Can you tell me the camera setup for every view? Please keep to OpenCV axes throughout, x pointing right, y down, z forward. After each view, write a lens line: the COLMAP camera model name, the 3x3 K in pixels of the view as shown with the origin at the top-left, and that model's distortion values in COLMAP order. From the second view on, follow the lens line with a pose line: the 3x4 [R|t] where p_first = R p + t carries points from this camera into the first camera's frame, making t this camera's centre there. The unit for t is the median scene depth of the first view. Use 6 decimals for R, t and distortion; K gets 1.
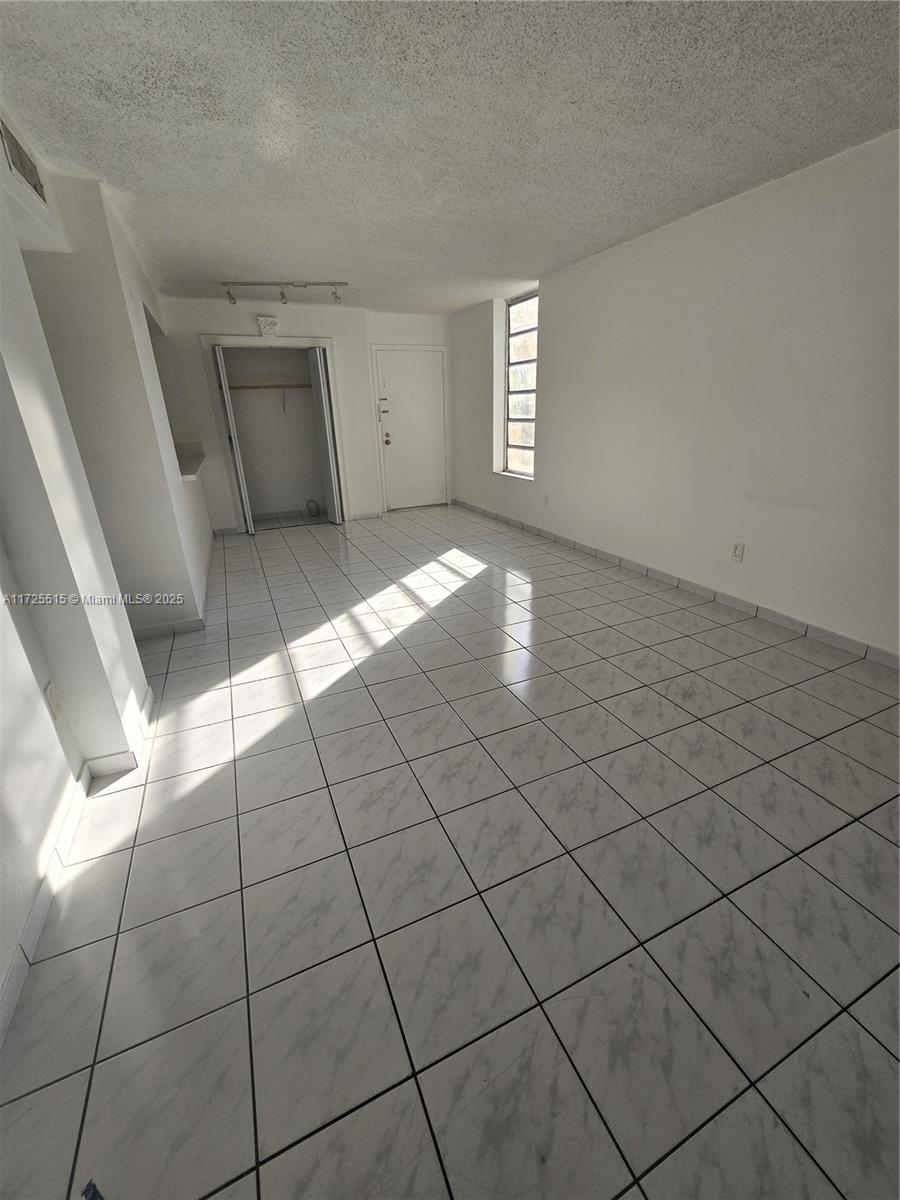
lens RADIAL K [[489.9, 0, 452.2], [0, 489.9, 598.3], [0, 0, 1]] dist [0.000824, 0.000092]
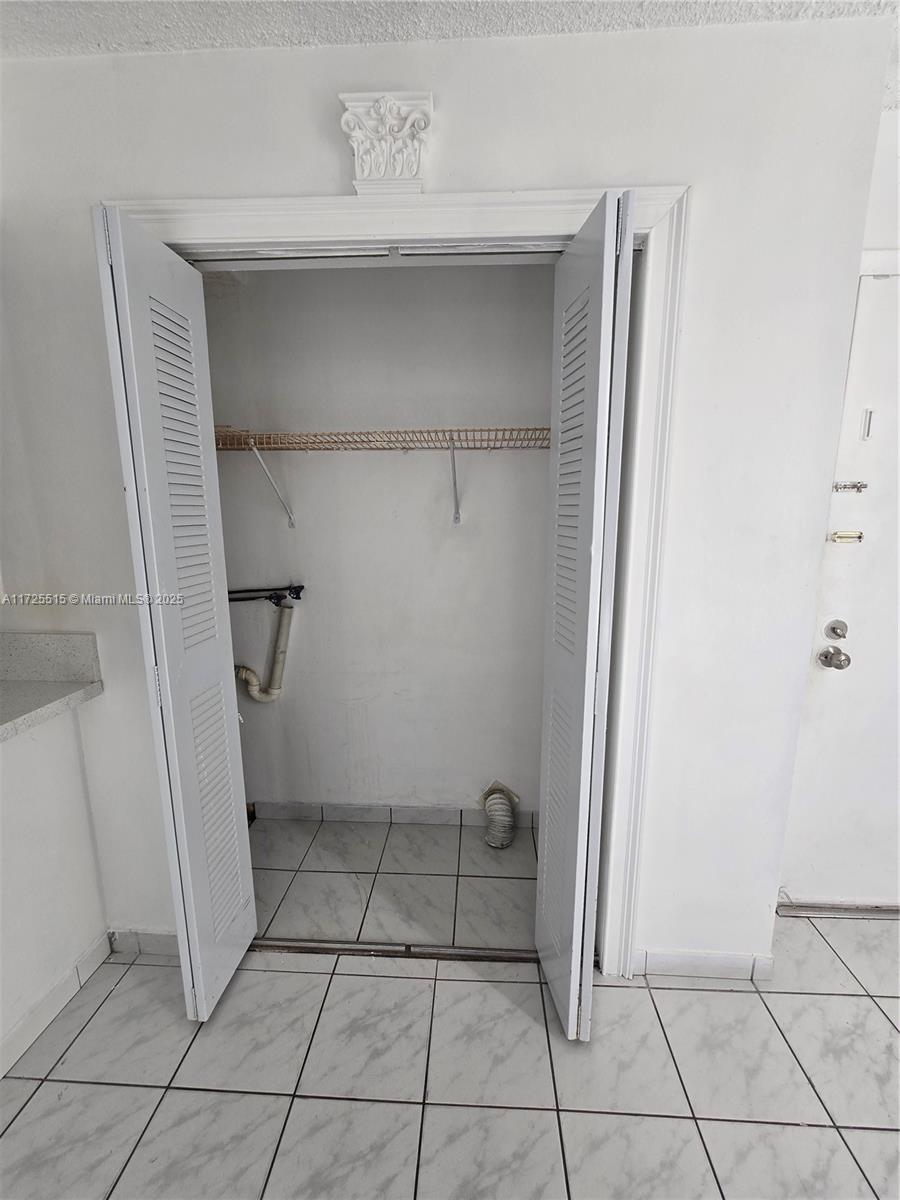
lens RADIAL K [[489.9, 0, 452.2], [0, 489.9, 598.3], [0, 0, 1]] dist [0.000824, 0.000092]
pose [[0.887430, 0.110331, -0.447543, -0.185923], [-0.190097, 0.972119, -0.137290, -0.270113], [0.419917, 0.206912, 0.883661, 0.684016]]
